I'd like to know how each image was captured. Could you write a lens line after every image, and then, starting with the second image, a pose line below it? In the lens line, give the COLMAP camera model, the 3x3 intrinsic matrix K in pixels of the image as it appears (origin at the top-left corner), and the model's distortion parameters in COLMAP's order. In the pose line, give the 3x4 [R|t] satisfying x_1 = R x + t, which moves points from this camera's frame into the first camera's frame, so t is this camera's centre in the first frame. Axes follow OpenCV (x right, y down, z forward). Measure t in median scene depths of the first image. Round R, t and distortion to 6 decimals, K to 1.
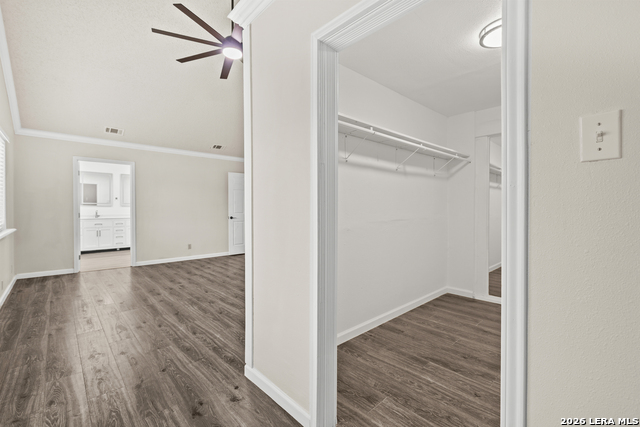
lens RADIAL K [[283.4, 0, 319.1], [0, 283.4, 210.3], [0, 0, 1]] dist [0.004218, 0.000089]
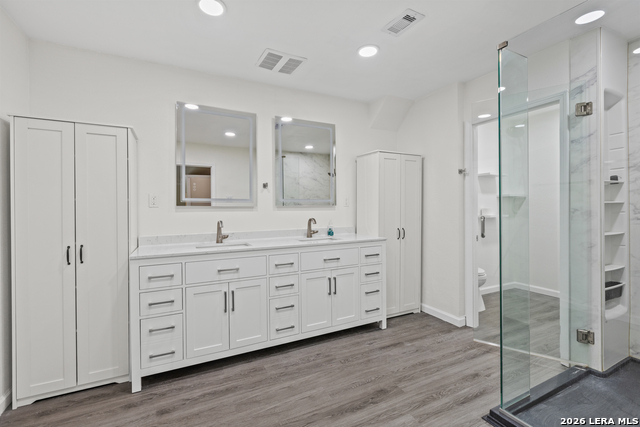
lens RADIAL K [[283.4, 0, 319.5], [0, 283.4, 211.5], [0, 0, 1]] dist [0.004218, 0.000089]
pose [[0.960357, -0.005662, -0.278714, -0.587705], [0.007592, 0.999954, 0.005847, -0.011784], [0.278668, -0.007731, 0.960356, 0.725571]]
